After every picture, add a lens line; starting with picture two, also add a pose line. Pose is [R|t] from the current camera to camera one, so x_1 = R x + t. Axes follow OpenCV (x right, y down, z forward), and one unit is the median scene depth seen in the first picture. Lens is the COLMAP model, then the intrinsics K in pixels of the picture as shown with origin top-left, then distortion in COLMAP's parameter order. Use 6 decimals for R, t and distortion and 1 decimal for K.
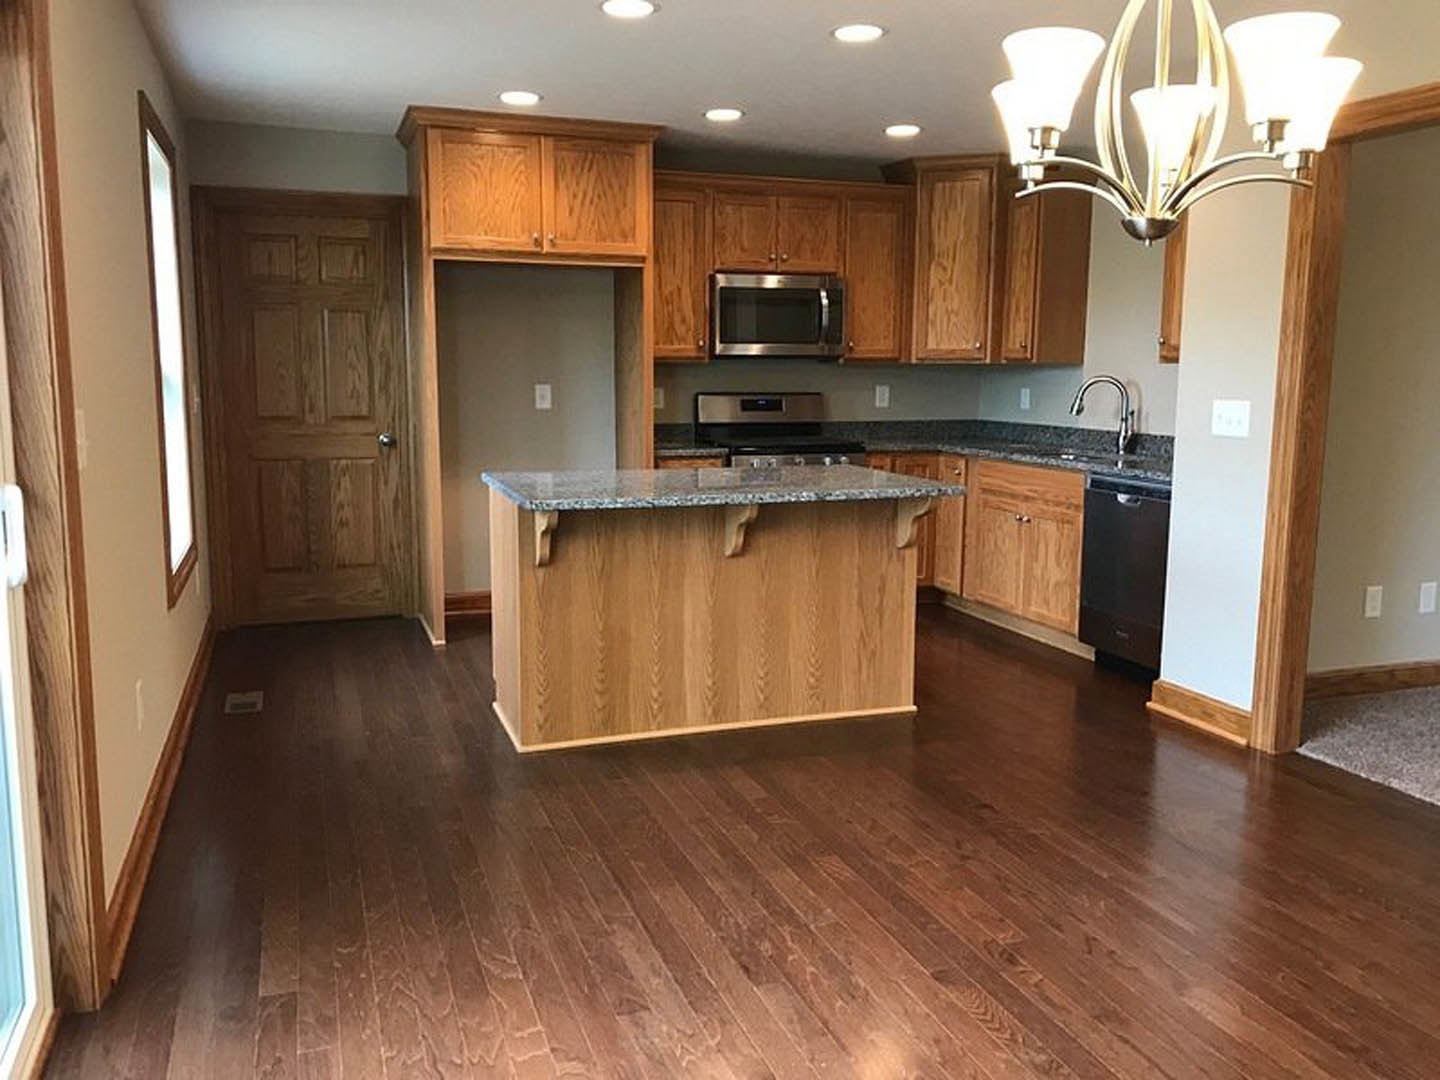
lens RADIAL K [[1194.8, 0, 712.7], [0, 1194.8, 544.2], [0, 0, 1]] dist [0.050457, -0.064635]
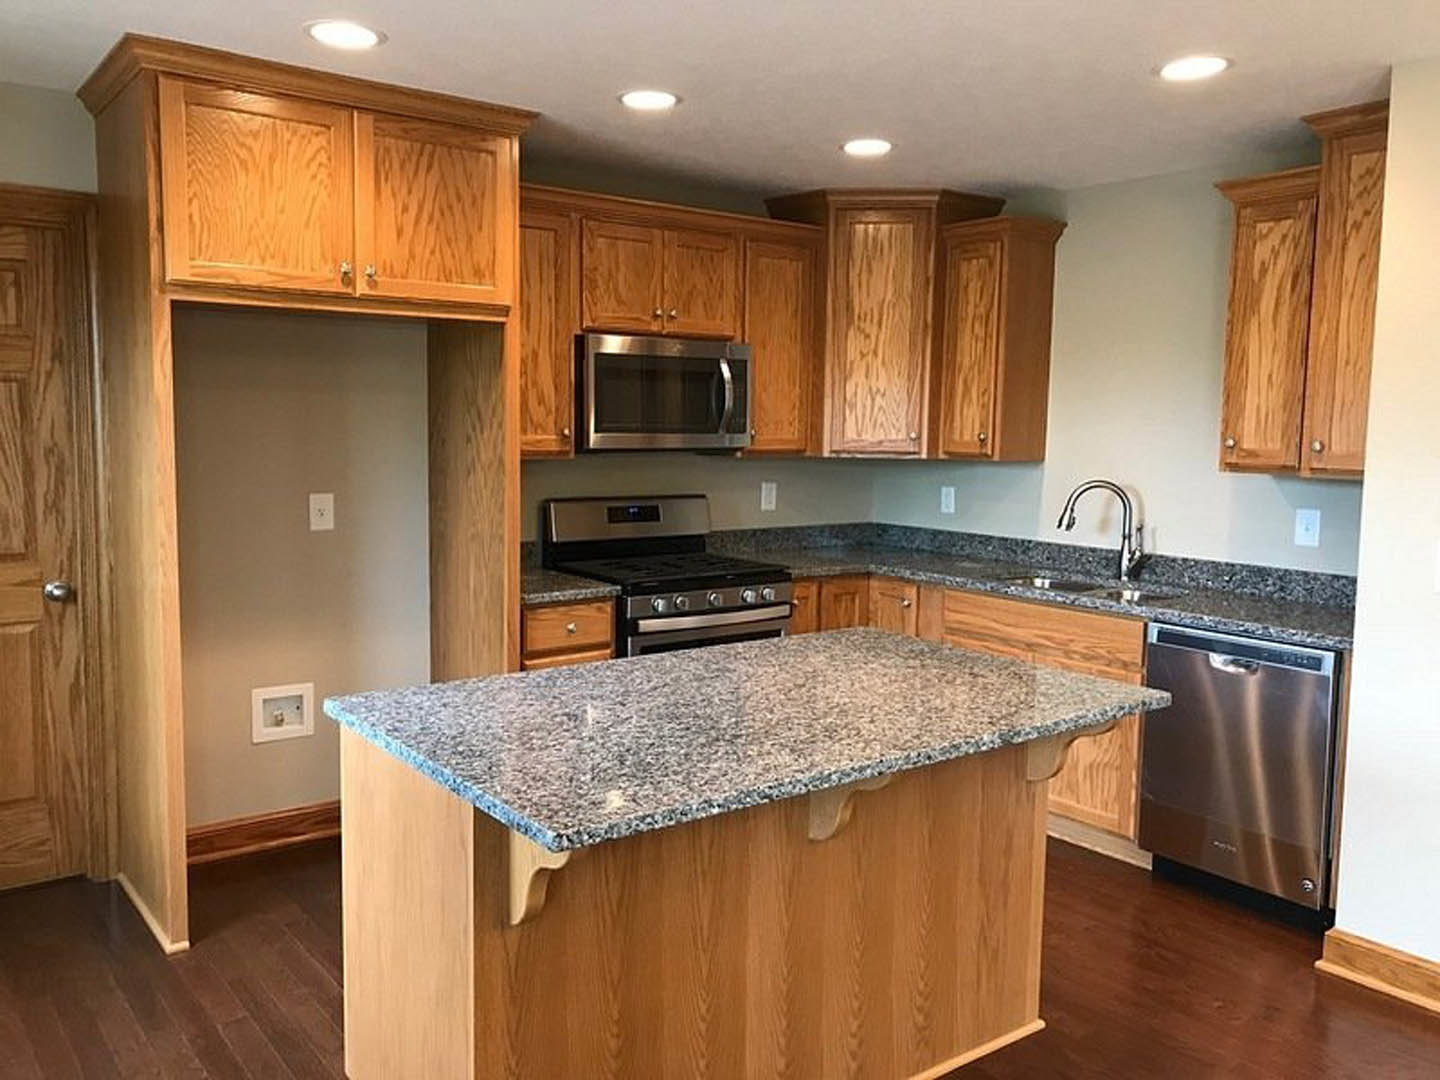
lens RADIAL K [[1194.8, 0, 719.6], [0, 1194.8, 532.7], [0, 0, 1]] dist [0.050457, -0.064635]
pose [[0.952483, -0.021295, 0.303847, -0.142966], [0.036122, 0.998411, -0.043261, -0.080034], [-0.302443, 0.052181, 0.951738, 0.330499]]
